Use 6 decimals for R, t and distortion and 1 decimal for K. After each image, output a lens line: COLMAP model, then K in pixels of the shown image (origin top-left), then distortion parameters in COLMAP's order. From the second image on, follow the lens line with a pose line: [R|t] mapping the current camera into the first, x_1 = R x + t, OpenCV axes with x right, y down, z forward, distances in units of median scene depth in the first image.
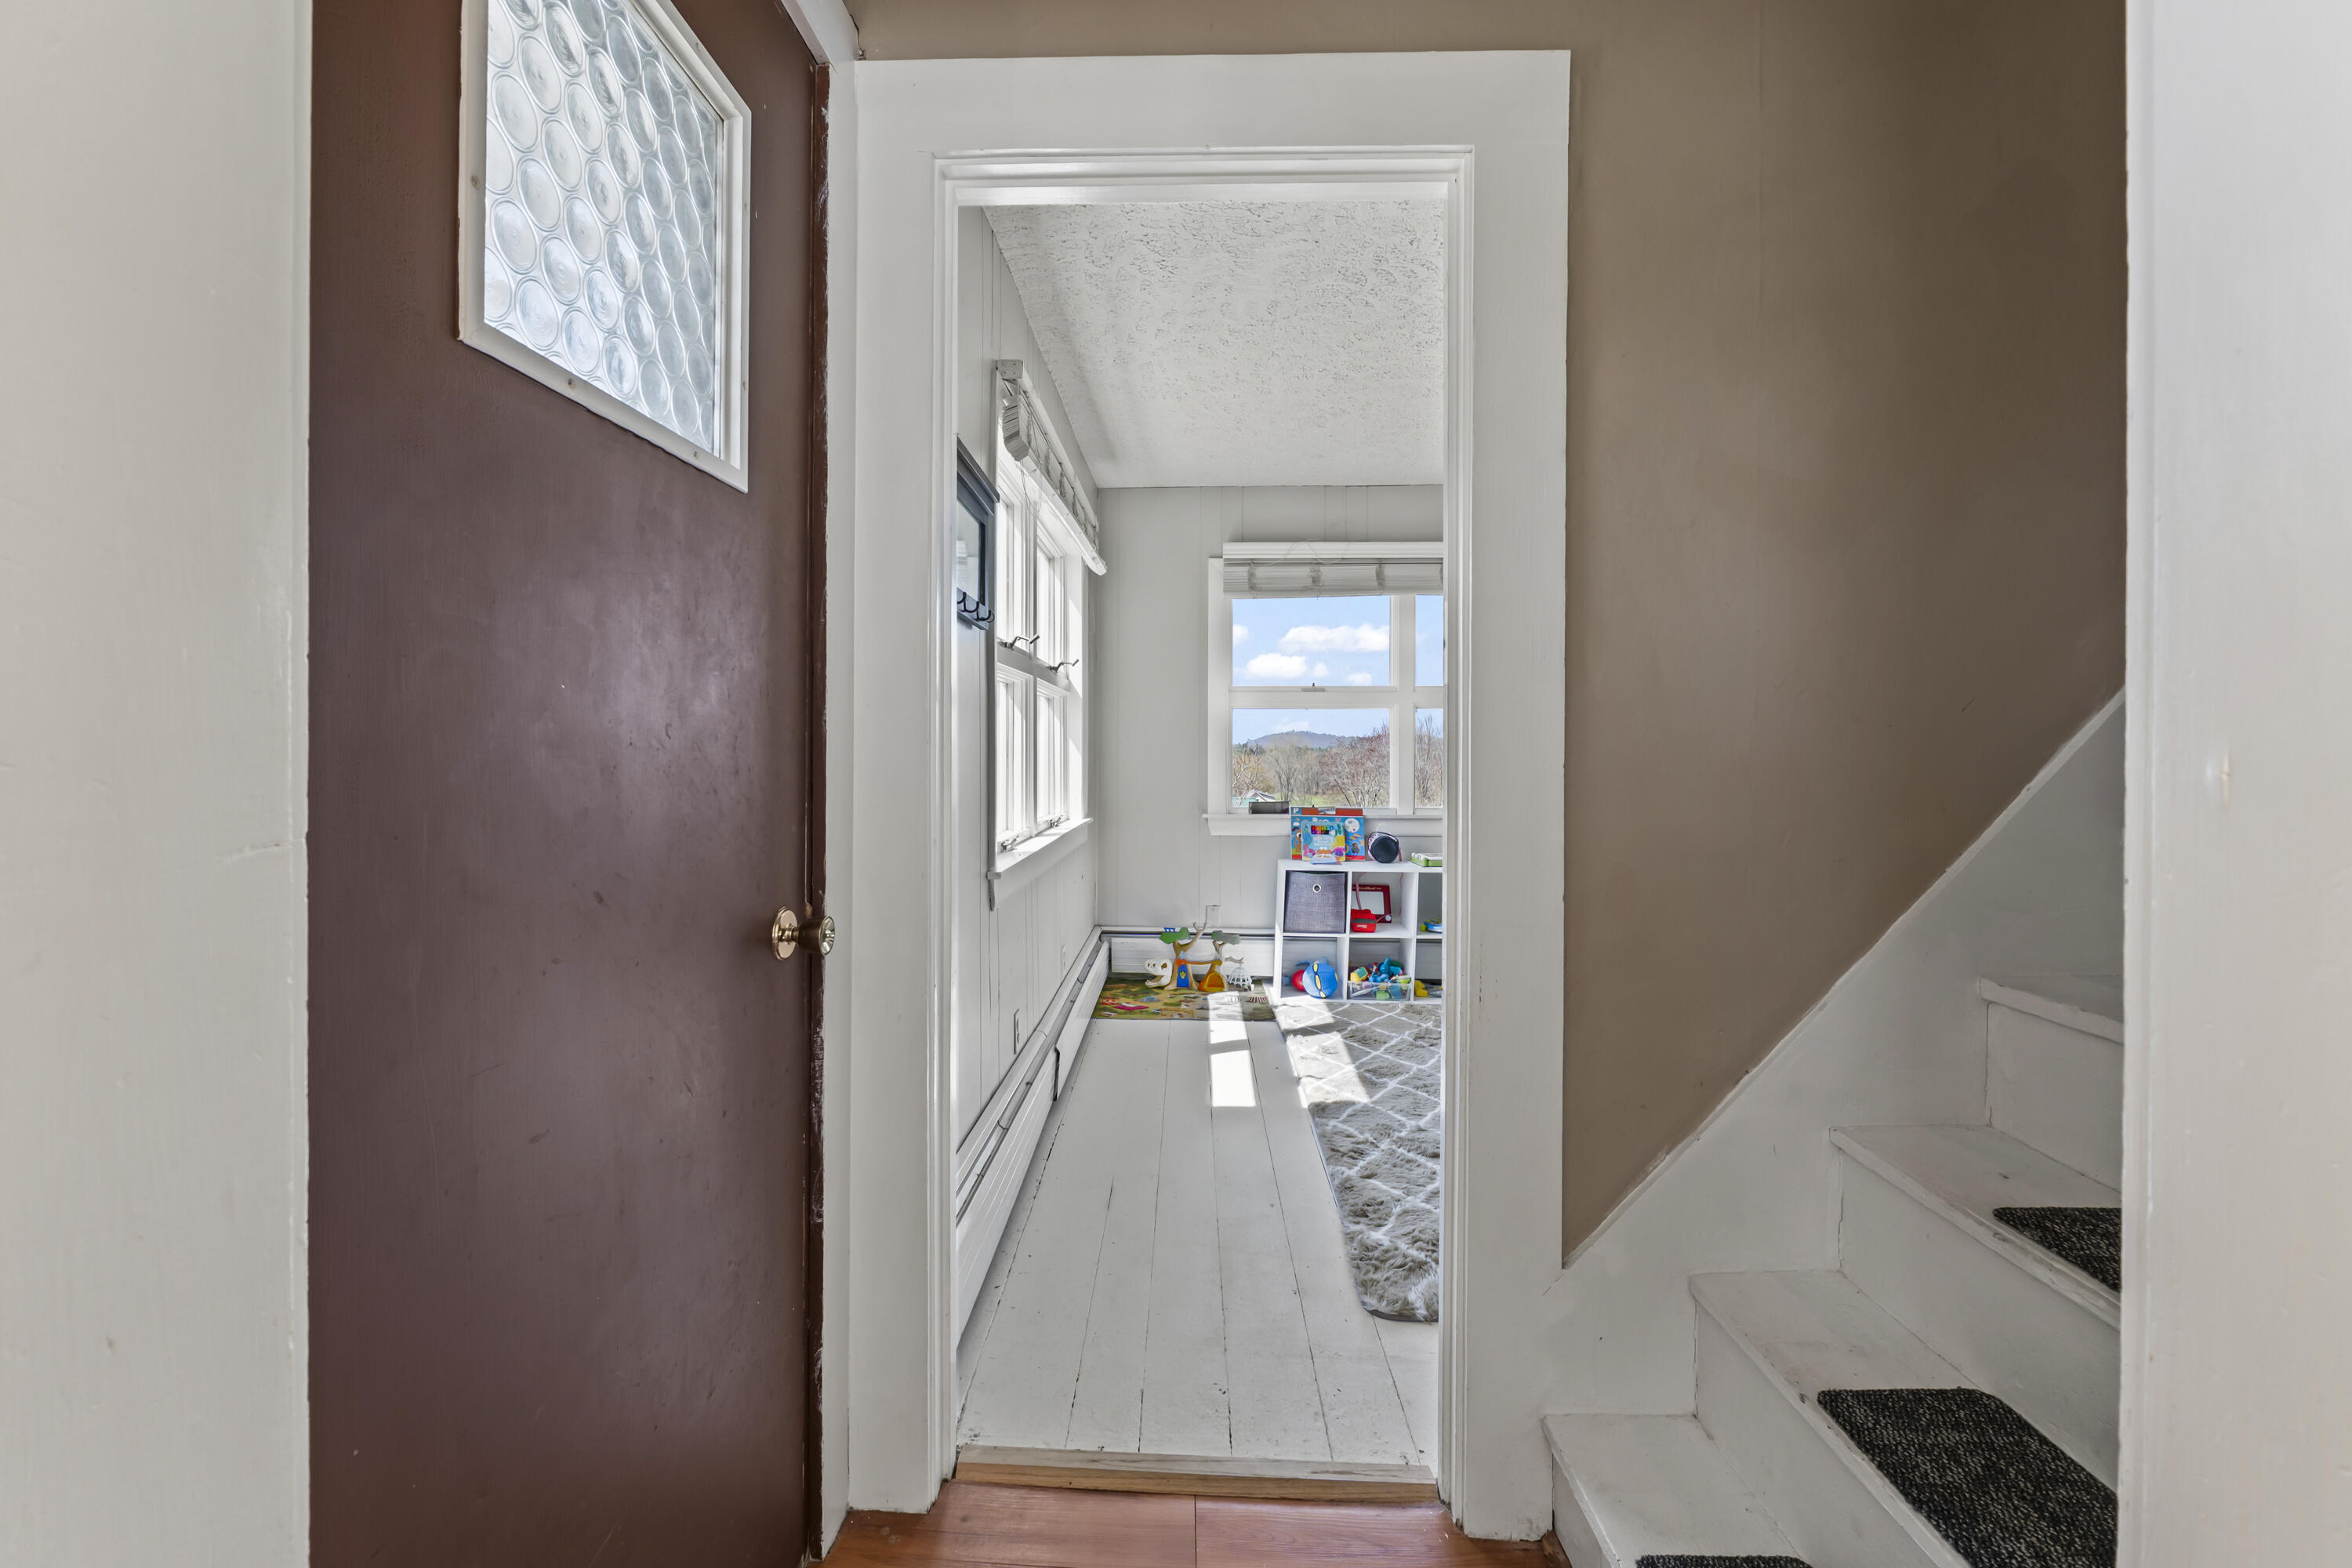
lens RADIAL K [[1004.3, 0, 1158.7], [0, 1004.3, 736.5], [0, 0, 1]] dist [-0.001701, -0.000229]
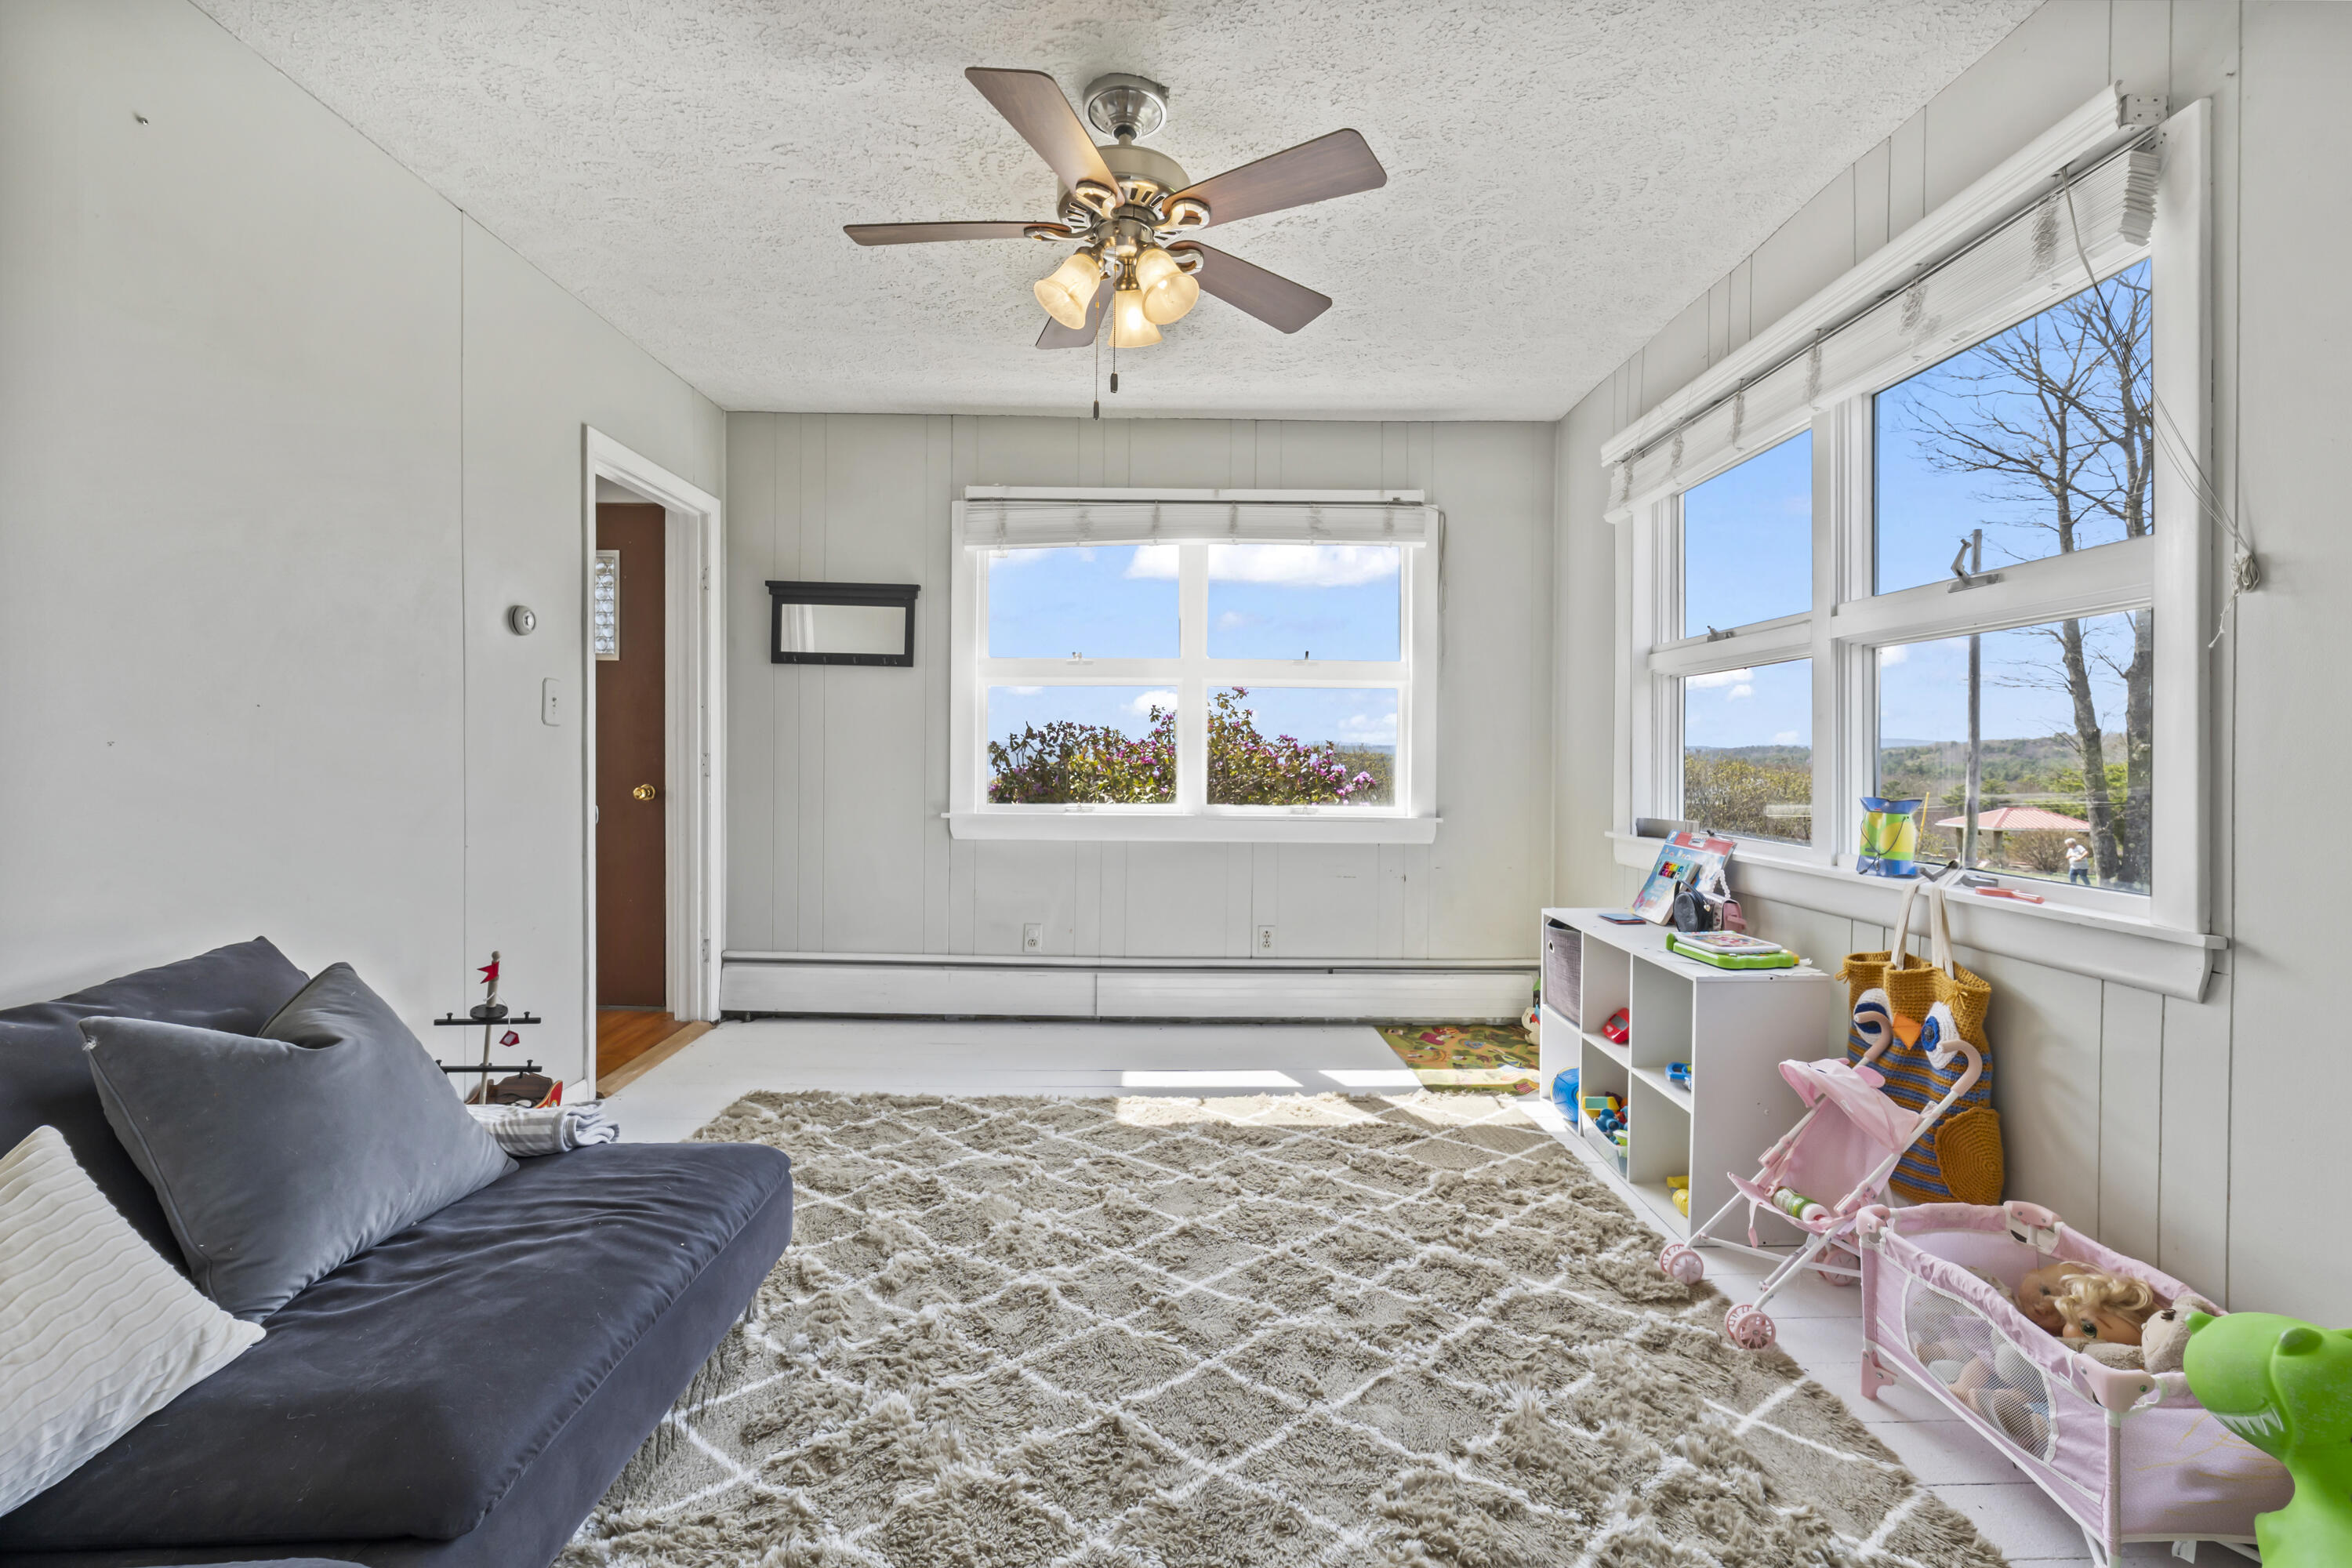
lens RADIAL K [[989.8, 0, 1178.2], [0, 989.8, 760.9], [0, 0, 1]] dist [-0.000683, -0.000109]
pose [[0.054179, 0.001955, -0.998529, 0.776520], [0.018249, 0.999829, 0.002947, 0.021288], [0.998364, -0.018382, 0.054134, 0.695091]]
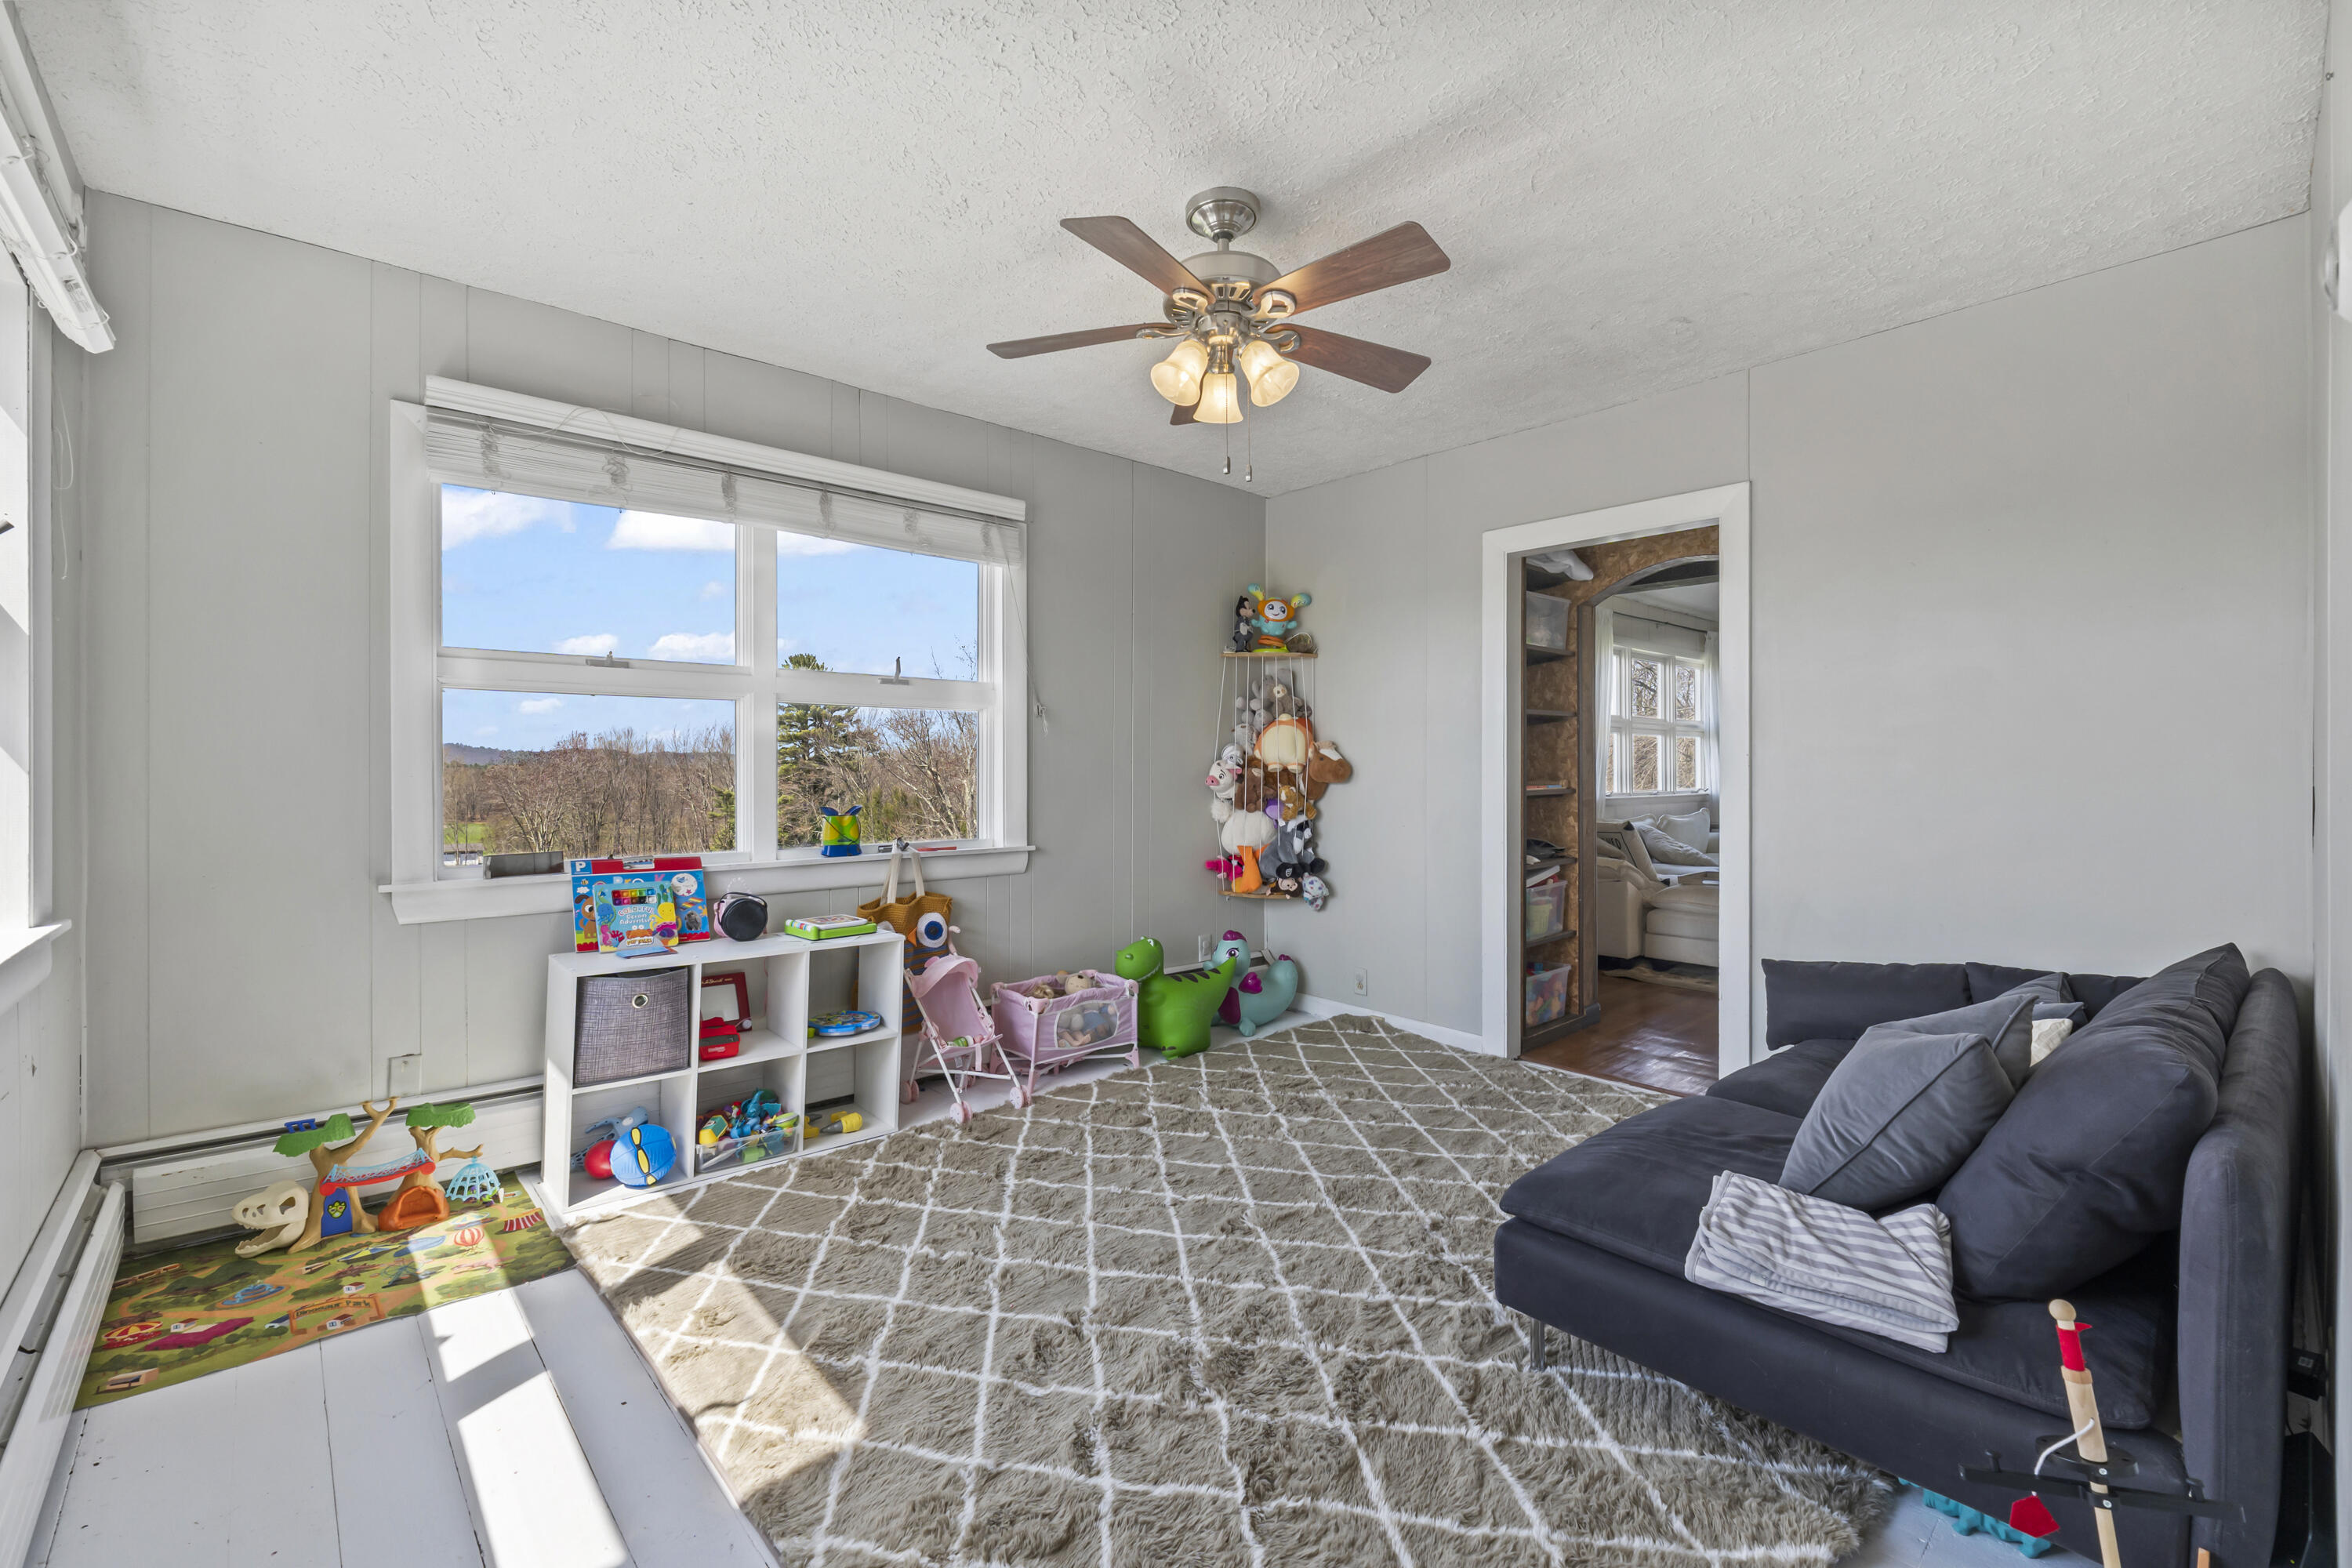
lens RADIAL K [[996.0, 0, 1169.1], [0, 996.0, 778.0], [0, 0, 1]] dist [-0.005644, -0.000265]
pose [[0.716647, -0.006862, 0.697402, -0.022076], [-0.010275, 0.999739, 0.020396, 0.006855], [-0.697361, -0.021782, 0.716389, 0.359629]]
